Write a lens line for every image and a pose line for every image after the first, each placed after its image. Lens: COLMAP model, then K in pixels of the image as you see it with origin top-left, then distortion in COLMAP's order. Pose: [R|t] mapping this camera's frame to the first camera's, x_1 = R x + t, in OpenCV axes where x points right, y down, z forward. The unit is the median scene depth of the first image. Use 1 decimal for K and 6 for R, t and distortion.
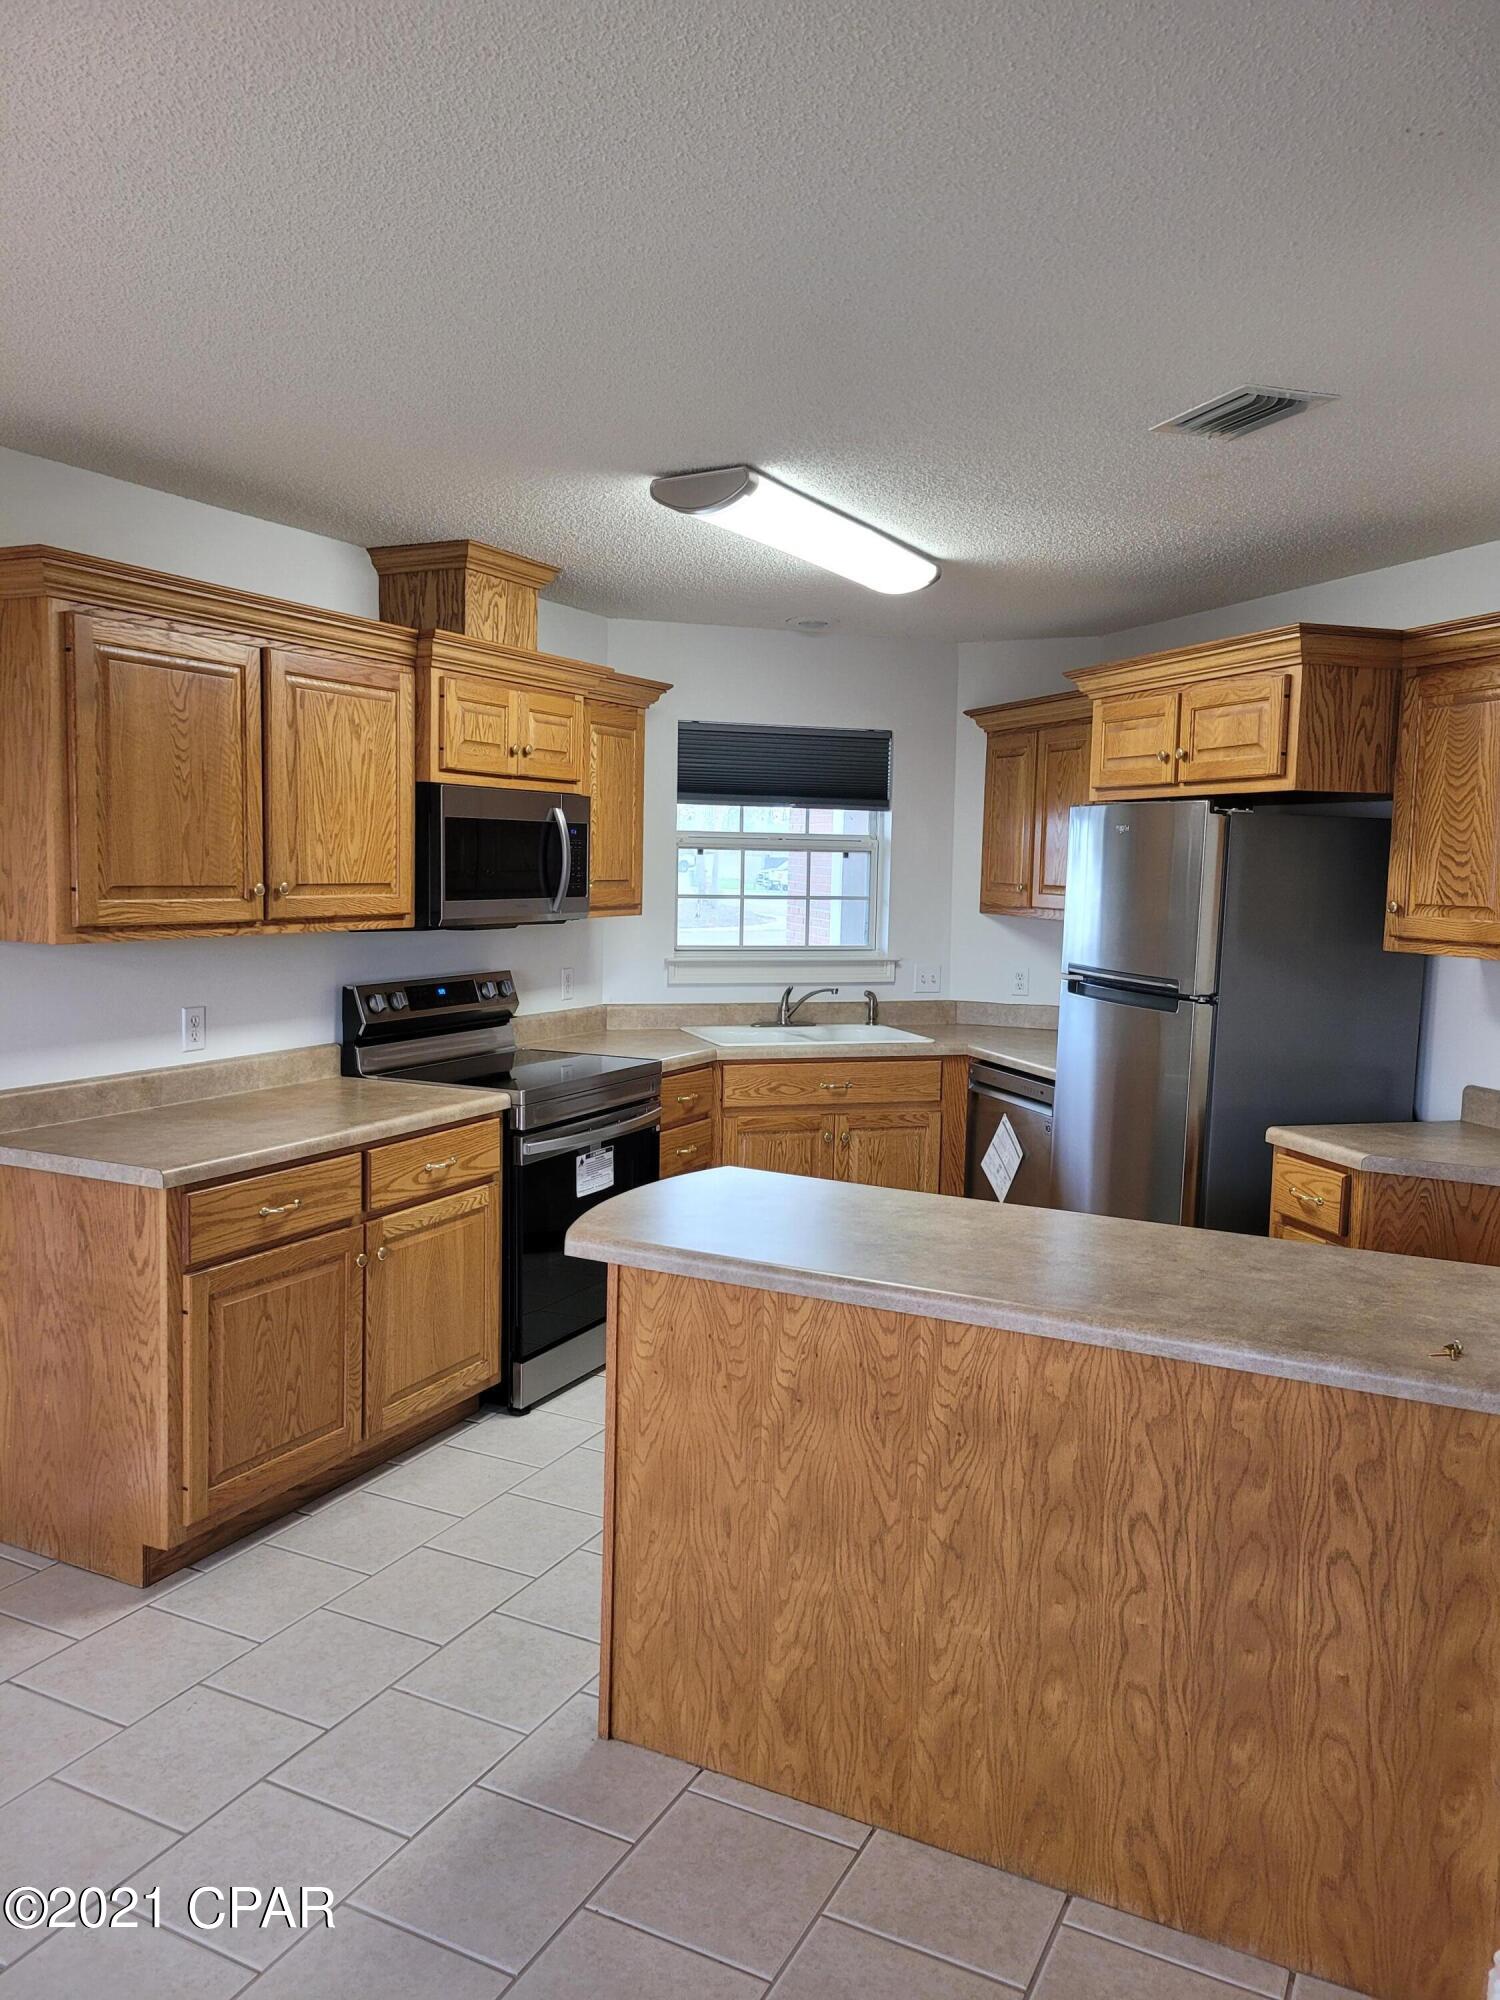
lens RADIAL K [[1513.0, 0, 750.8], [0, 1513.0, 1002.9], [0, 0, 1]] dist [0.046191, -0.007200]
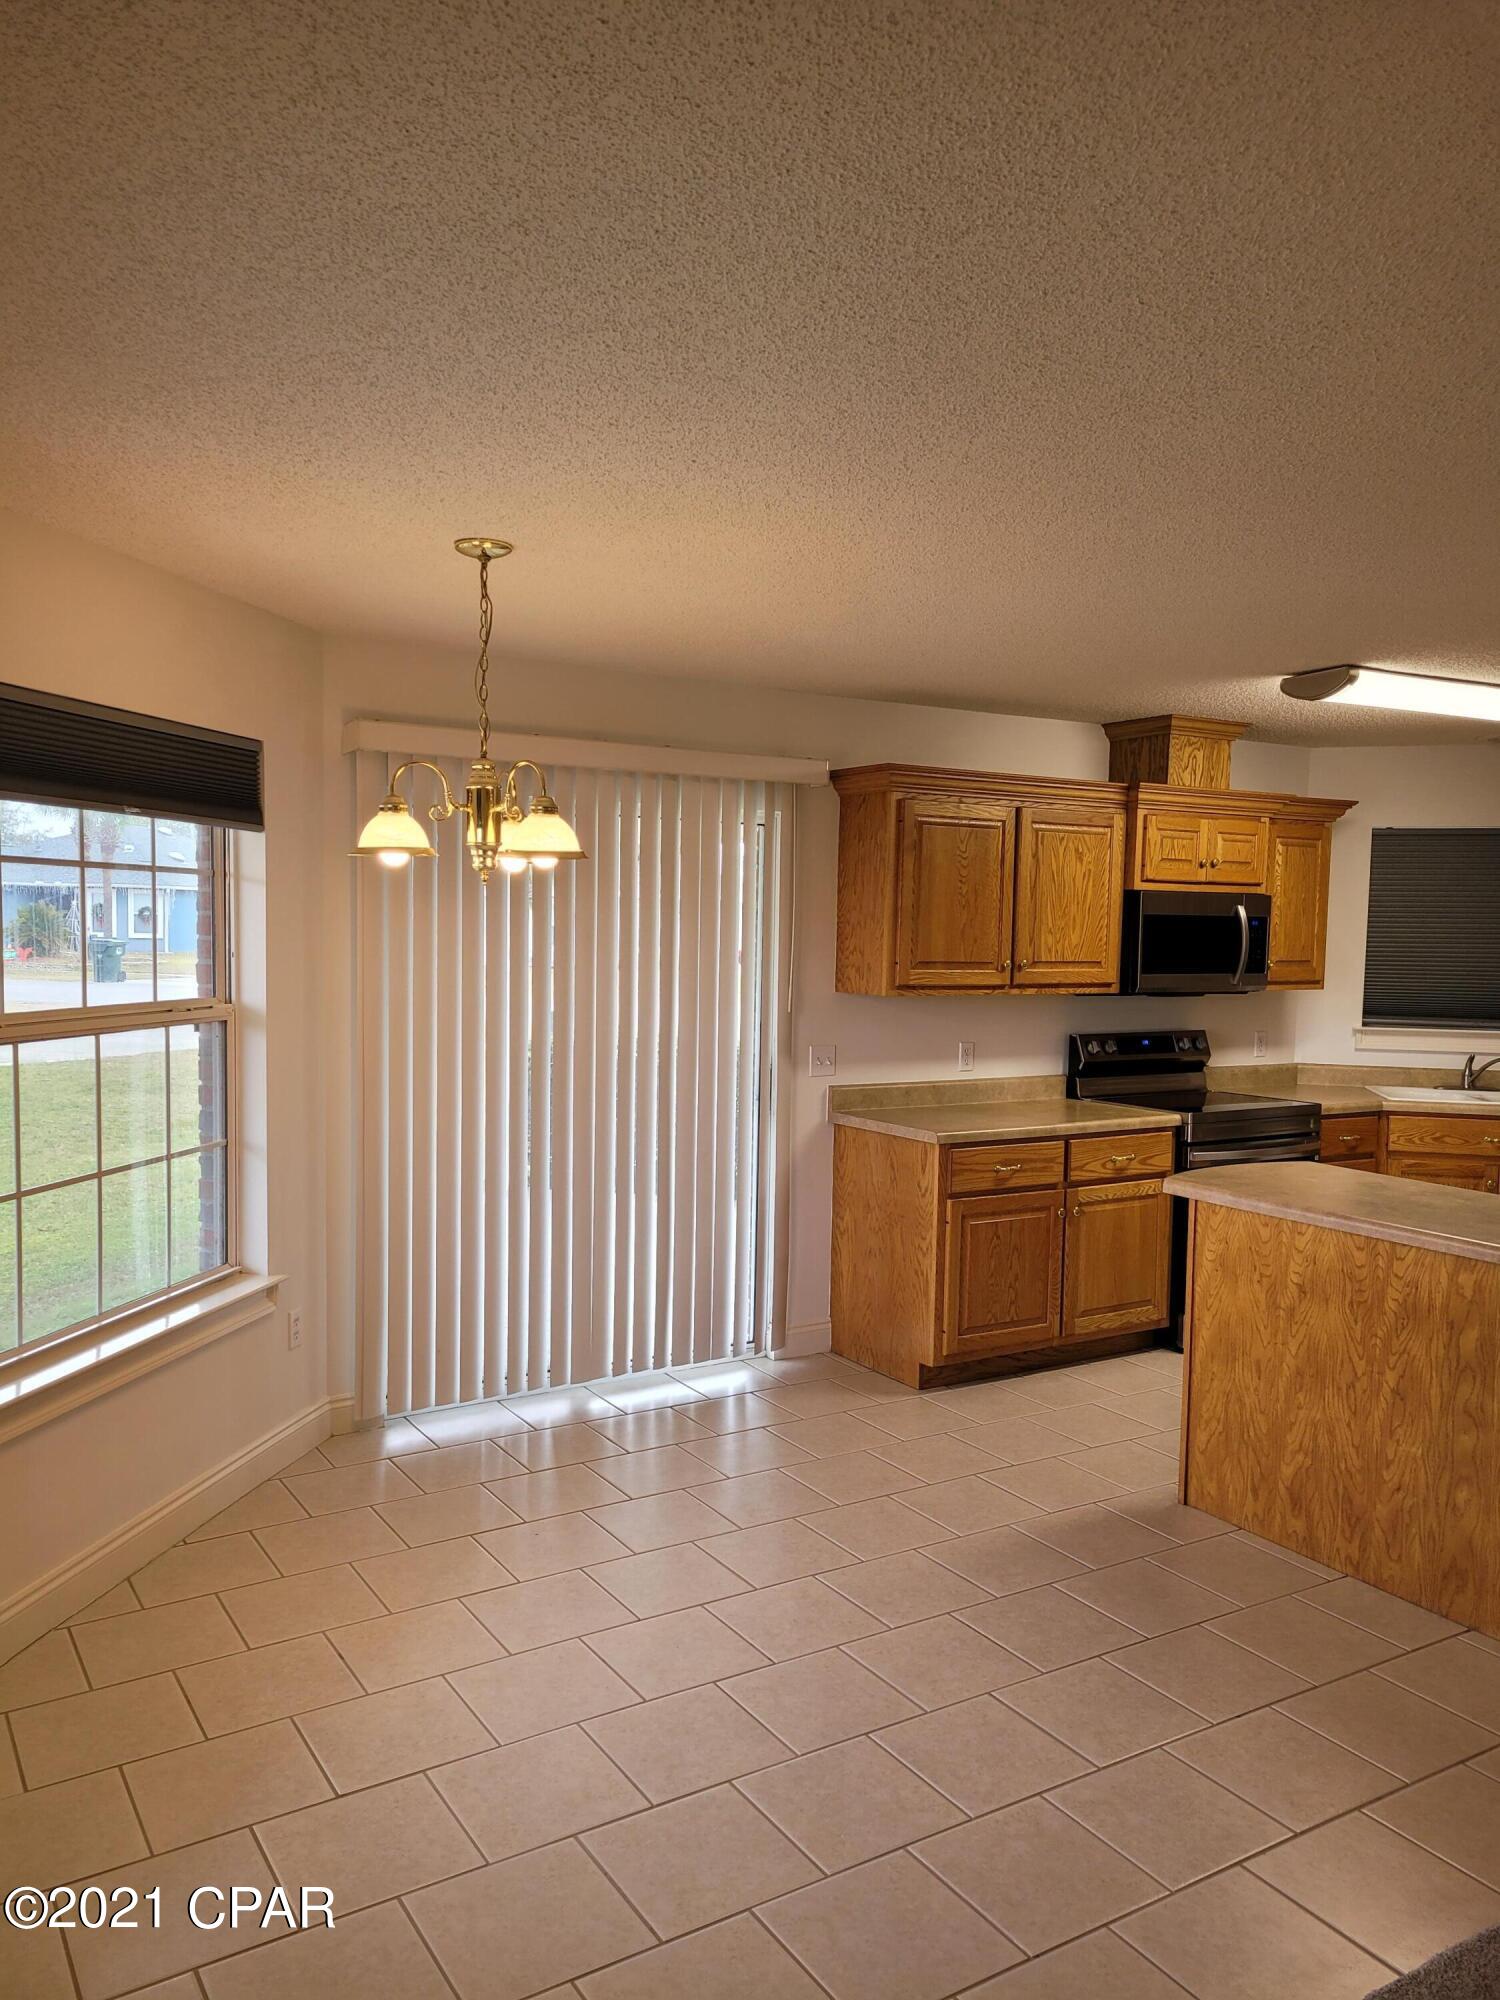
lens RADIAL K [[1513.0, 0, 754.0], [0, 1513.0, 1013.6], [0, 0, 1]] dist [0.046191, -0.007200]
pose [[0.866768, 0.023107, -0.498175, 0.231254], [-0.046961, 0.998269, -0.035404, 0.043200], [0.496495, 0.054082, 0.866353, -0.475997]]
